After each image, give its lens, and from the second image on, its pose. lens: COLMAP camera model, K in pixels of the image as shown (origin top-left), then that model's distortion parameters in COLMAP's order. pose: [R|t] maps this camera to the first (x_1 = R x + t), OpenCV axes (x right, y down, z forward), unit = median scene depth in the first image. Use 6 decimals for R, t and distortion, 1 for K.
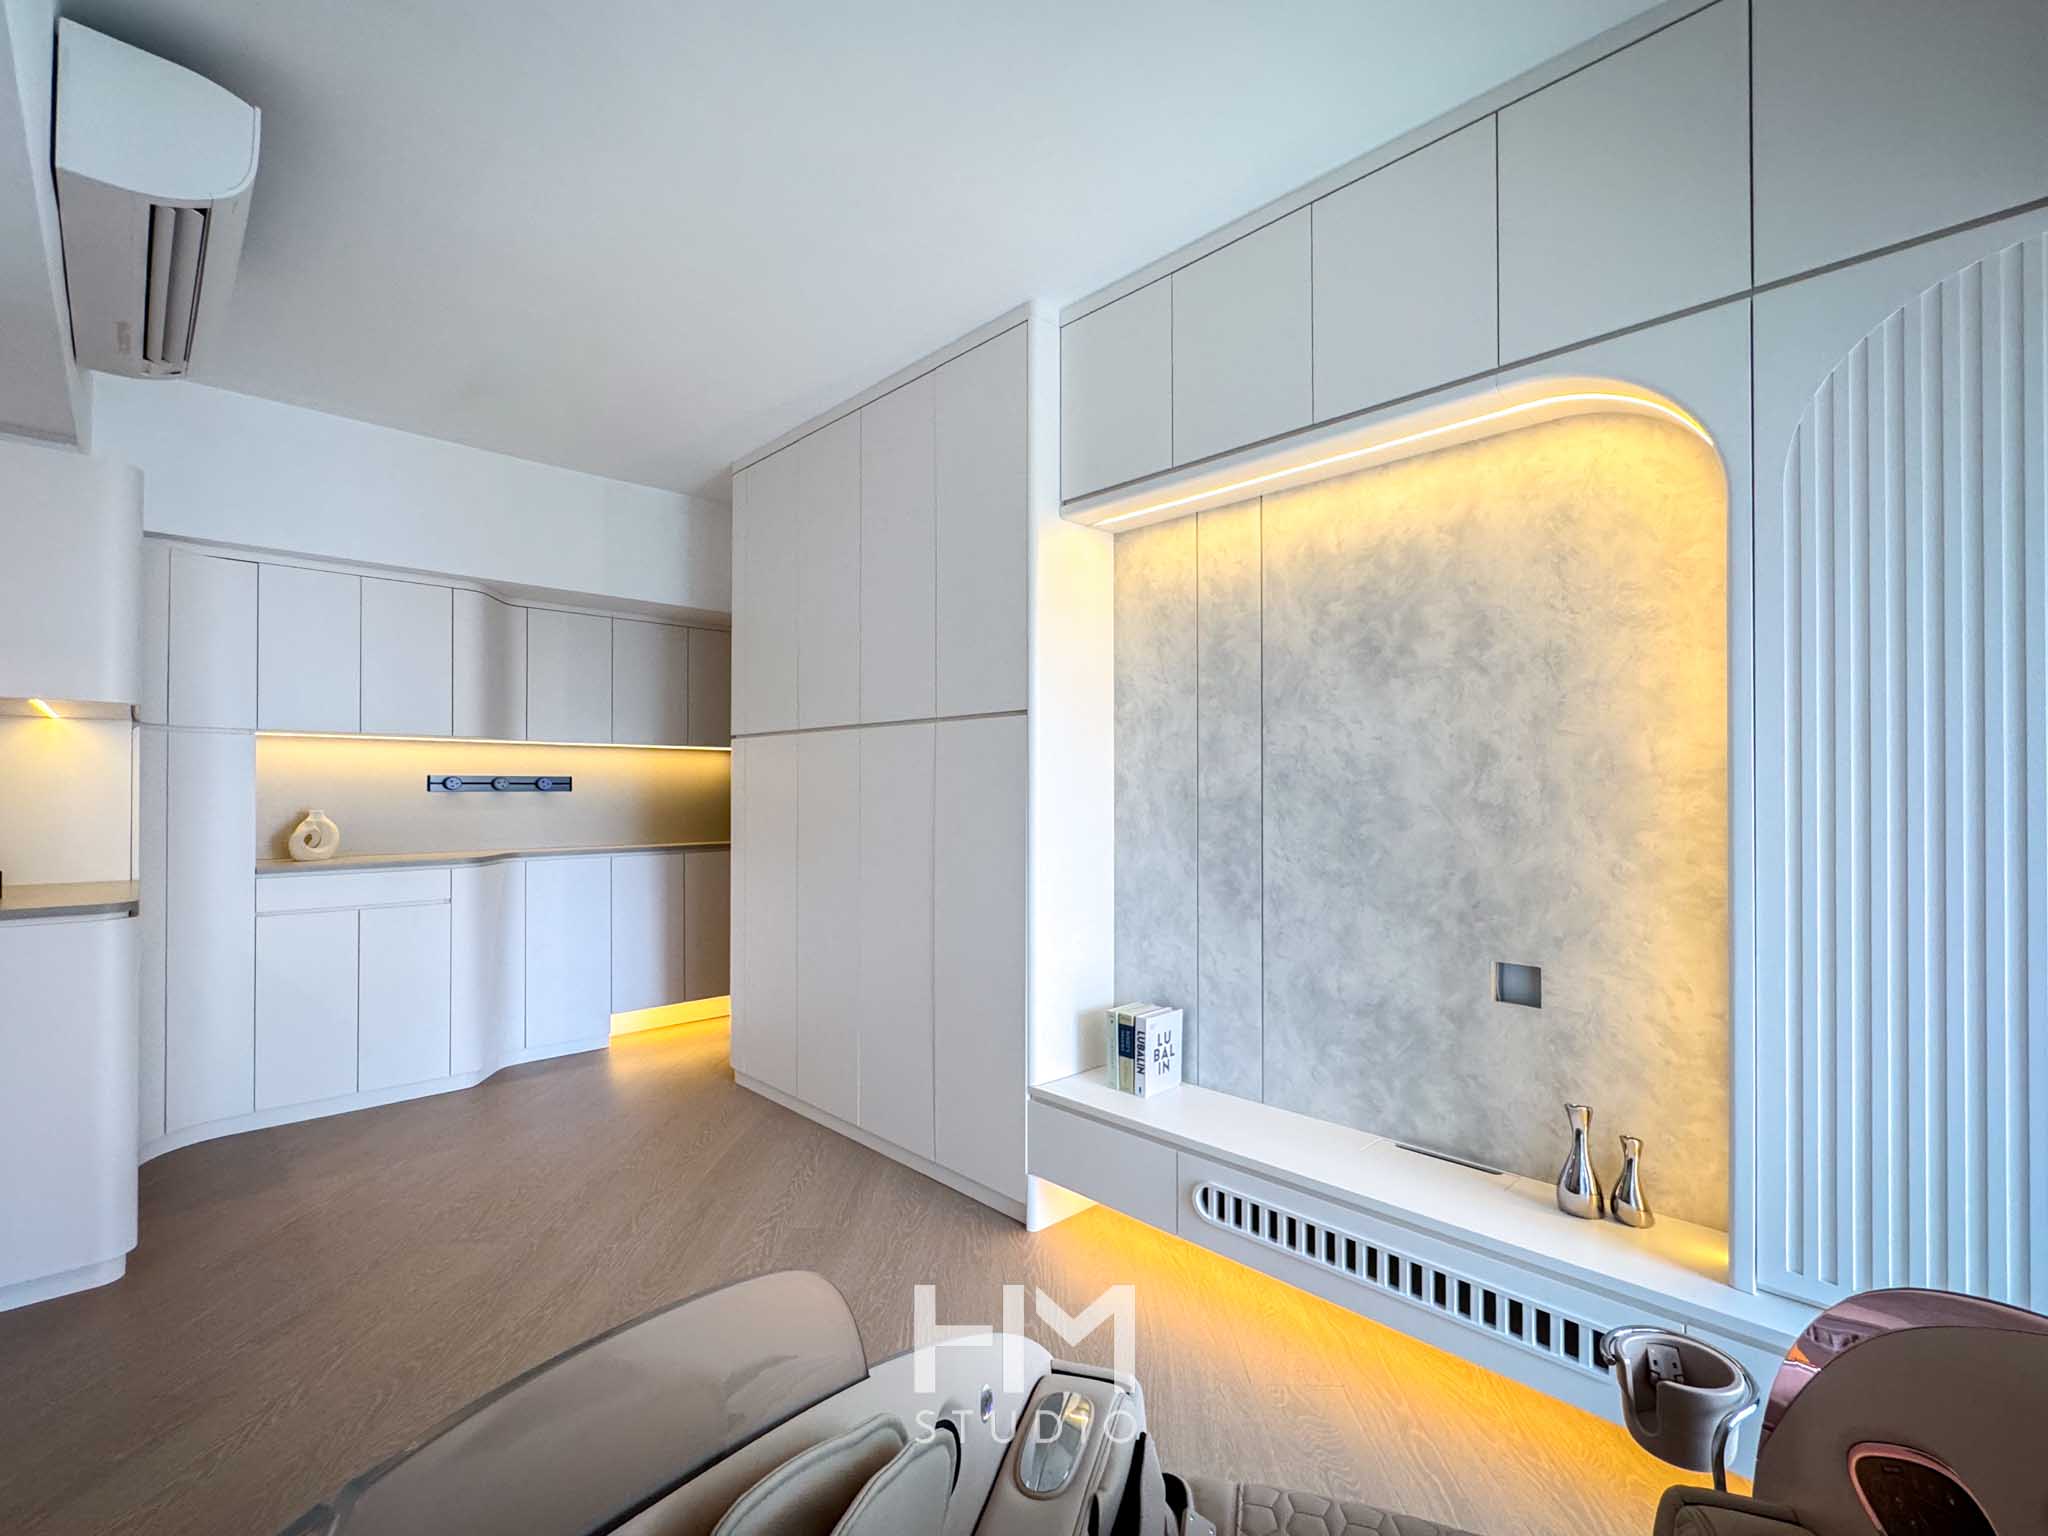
lens RADIAL K [[911.1, 0, 1024.0], [0, 911.1, 780.1], [0, 0, 1]] dist [-0.007484, 0.001235]
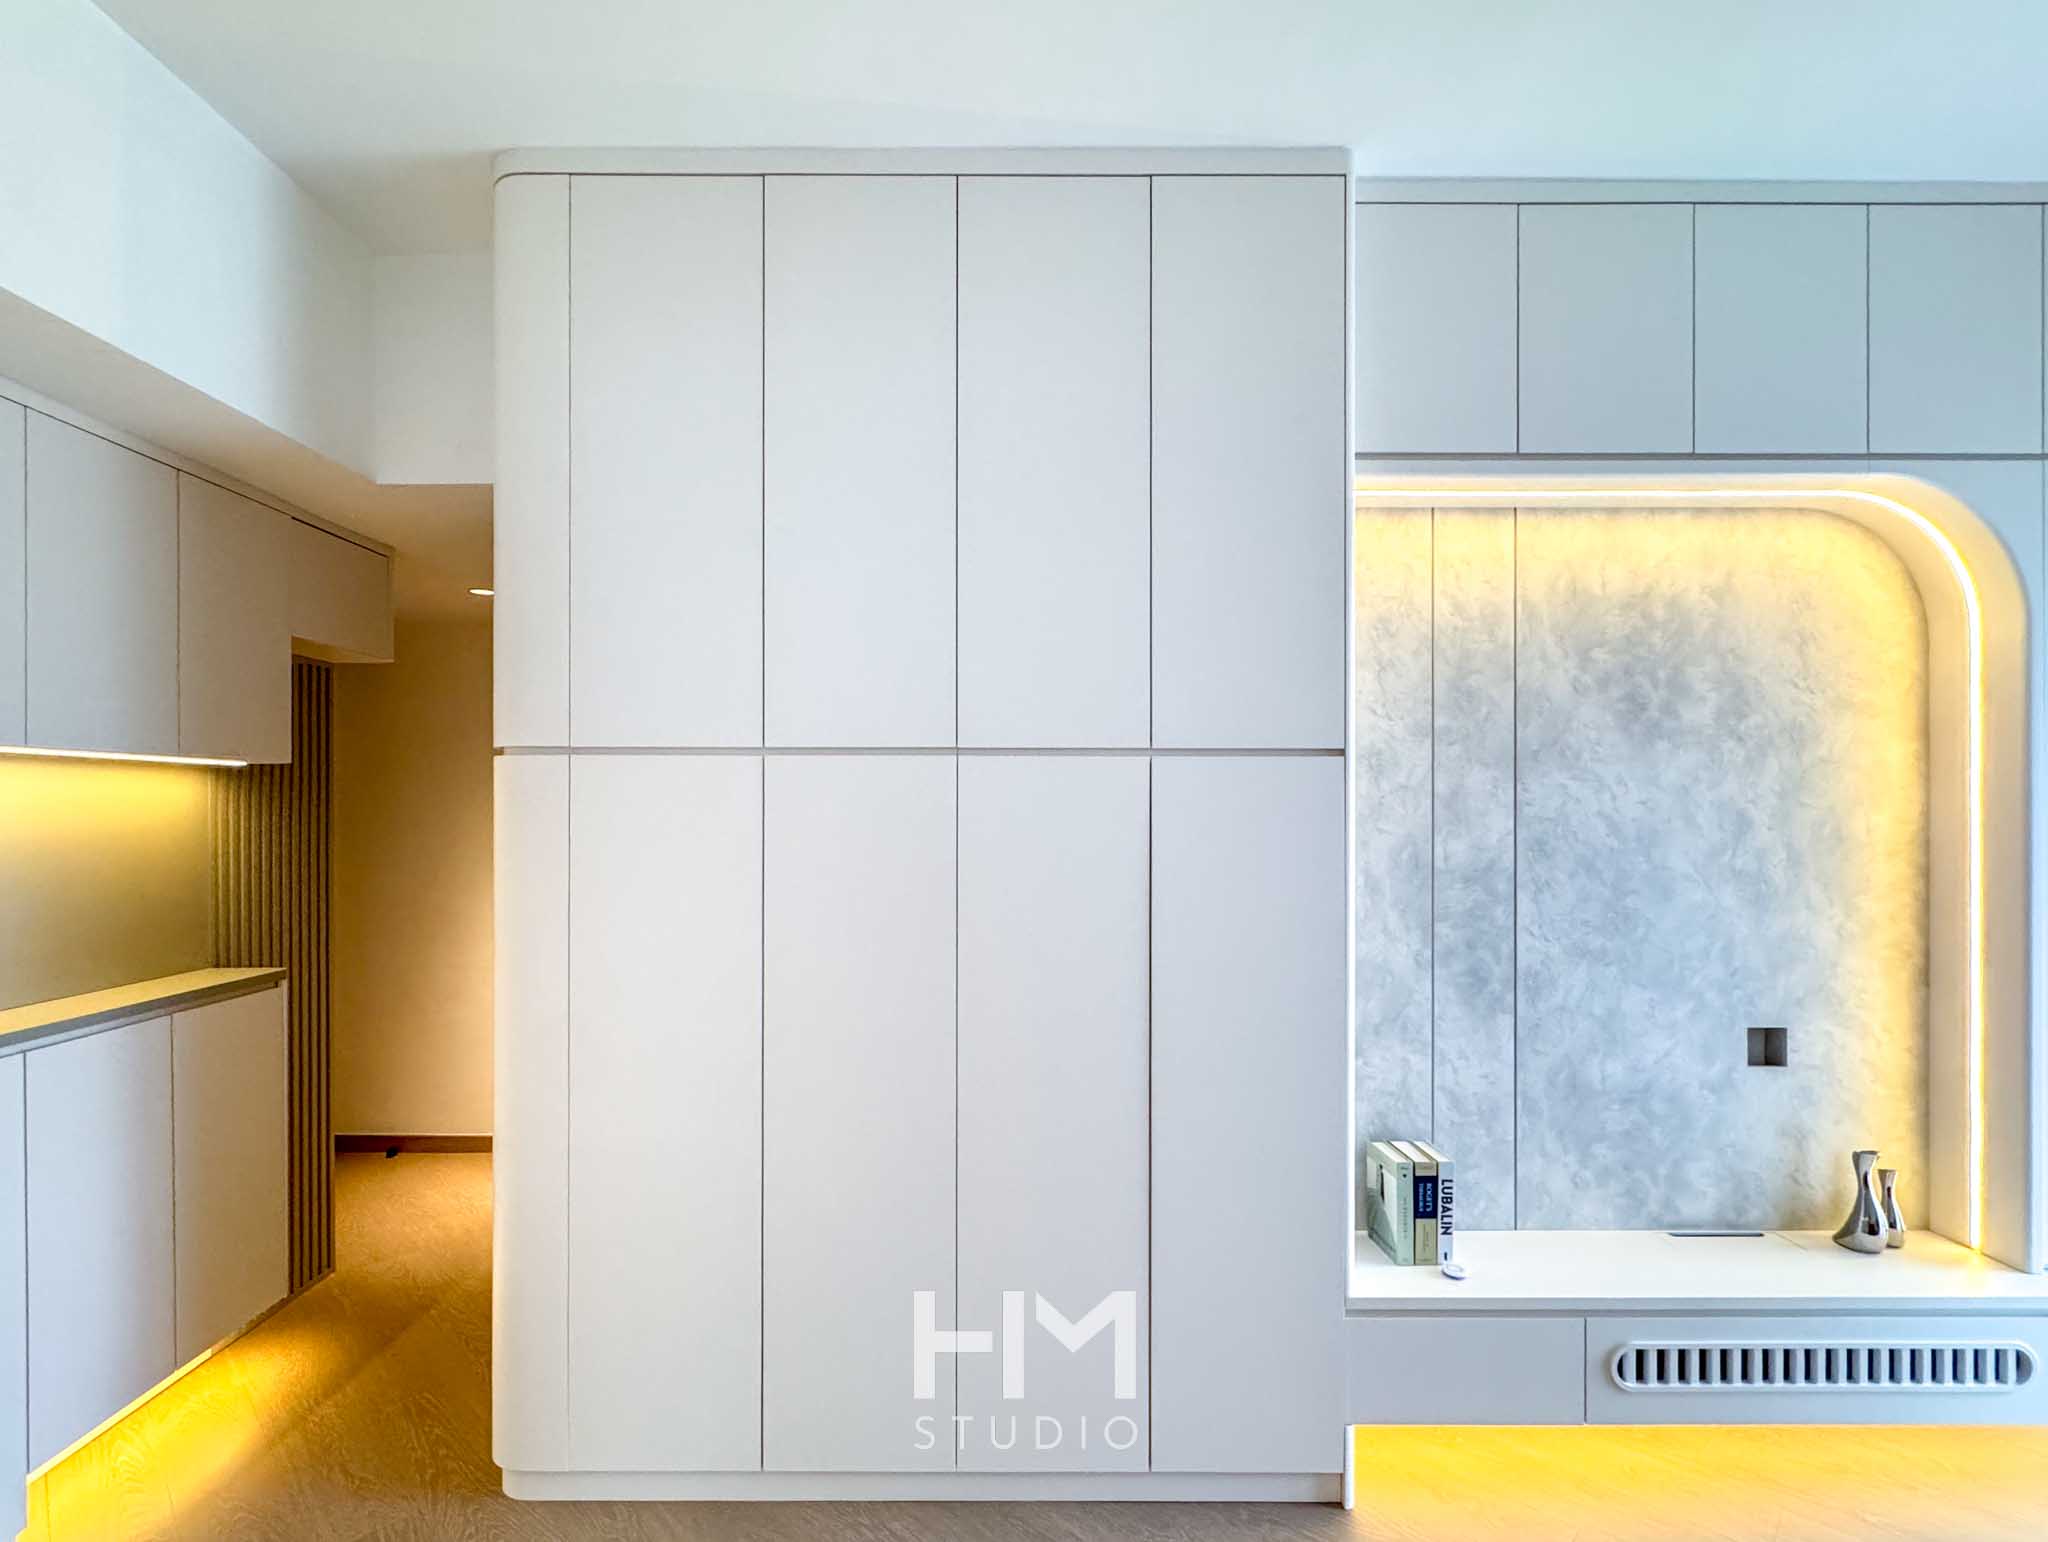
lens RADIAL K [[1104.1, 0, 1012.7], [0, 1104.1, 808.8], [0, 0, 1]] dist [0.000534, -0.001310]
pose [[0.688431, 0.004579, 0.725288, -0.862573], [-0.012372, 0.999909, 0.005430, -0.037827], [-0.725197, -0.012712, 0.688424, 0.685603]]
